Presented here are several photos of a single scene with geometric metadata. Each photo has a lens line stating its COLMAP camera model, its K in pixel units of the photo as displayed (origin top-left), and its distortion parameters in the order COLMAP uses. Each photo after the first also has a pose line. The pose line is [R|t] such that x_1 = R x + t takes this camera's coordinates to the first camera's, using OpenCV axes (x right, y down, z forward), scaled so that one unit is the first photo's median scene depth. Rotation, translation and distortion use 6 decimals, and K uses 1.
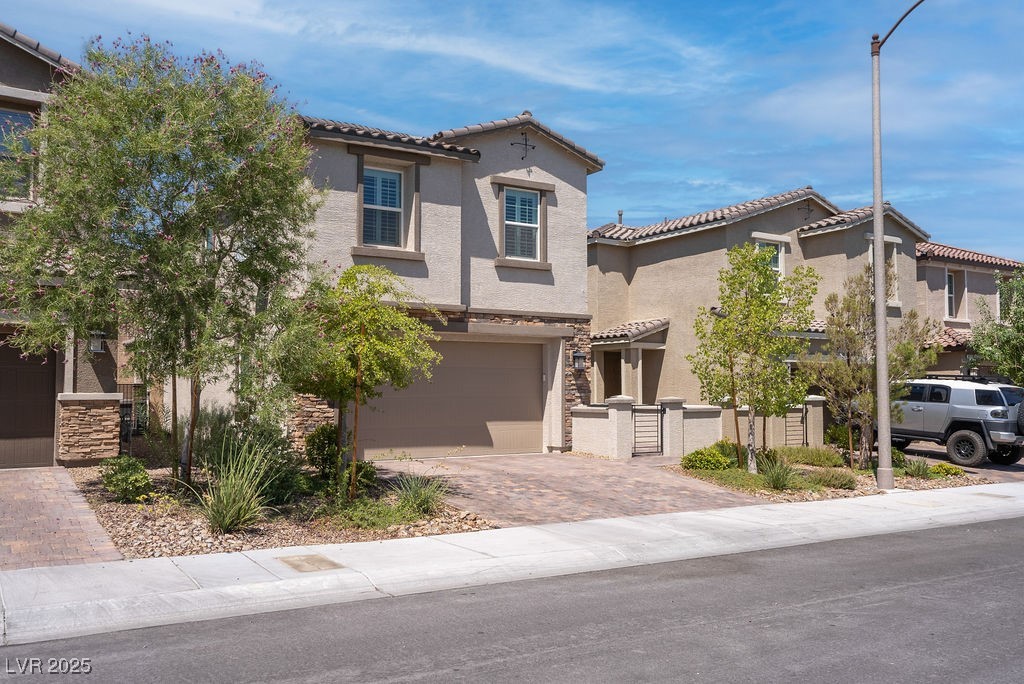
lens RADIAL K [[842.8, 0, 508.9], [0, 842.8, 321.6], [0, 0, 1]] dist [0.001847, 0.001590]
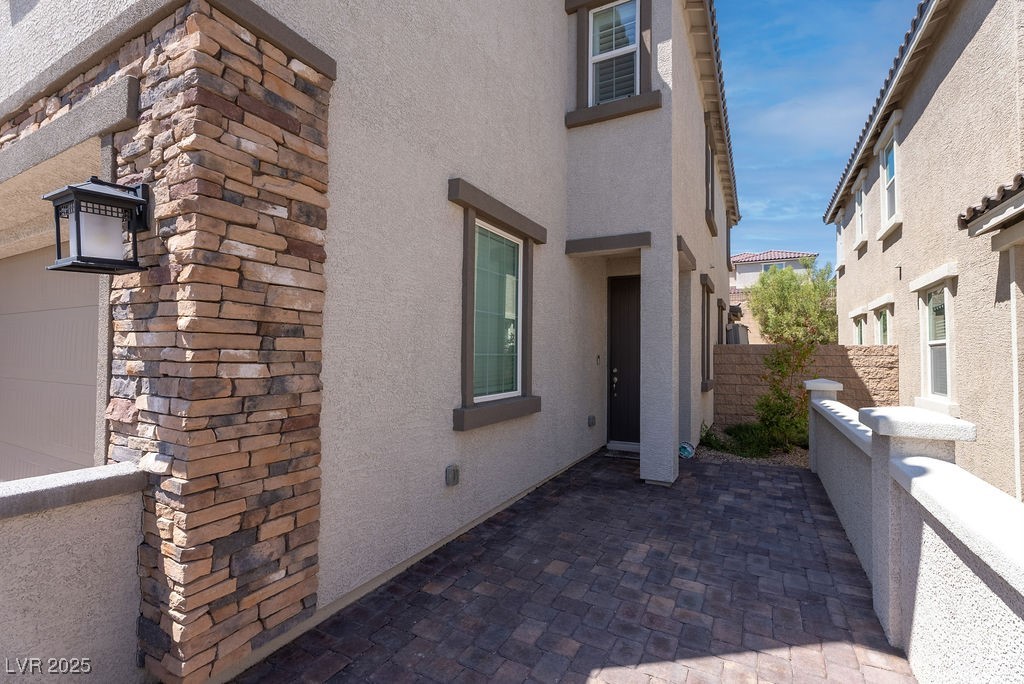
lens RADIAL K [[459.4, 0, 510.9], [0, 459.4, 346.3], [0, 0, 1]] dist [-0.000008, 0.000254]
pose [[0.474682, -0.009928, -0.880101, 0.230229], [0.067410, 0.997409, 0.025106, 0.079424], [0.877572, -0.071245, 0.474121, 1.063474]]
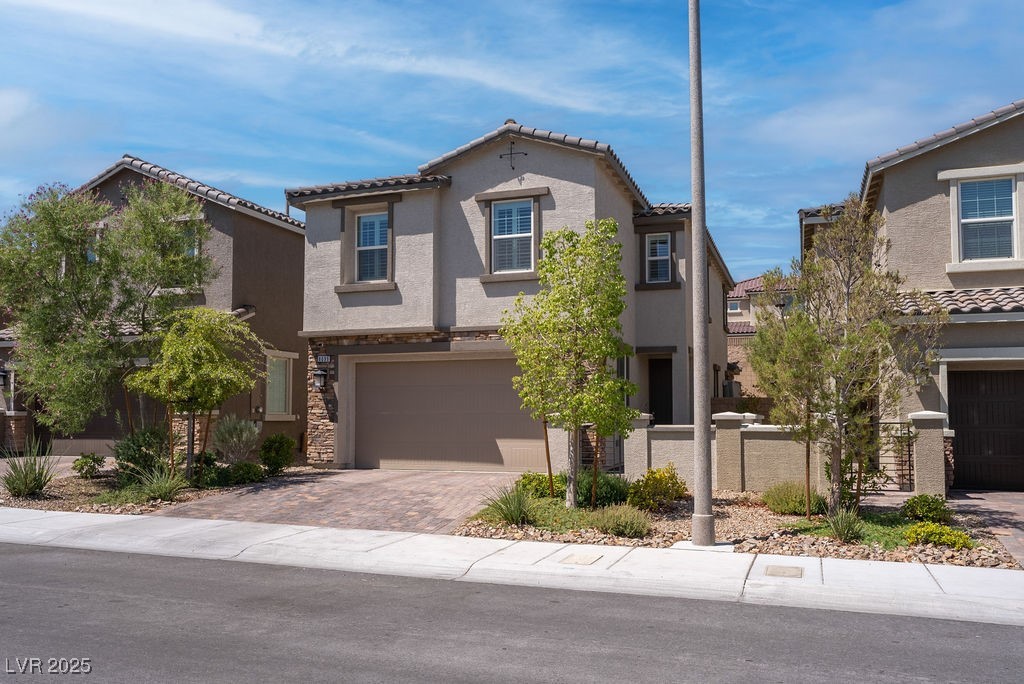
lens RADIAL K [[842.7, 0, 516.4], [0, 842.7, 346.2], [0, 0, 1]] dist [-0.006272, 0.003398]
pose [[0.620366, -0.066525, -0.781486, 0.777351], [0.063745, 0.997377, -0.034300, 0.045402], [0.781718, -0.028538, 0.622979, 0.398496]]
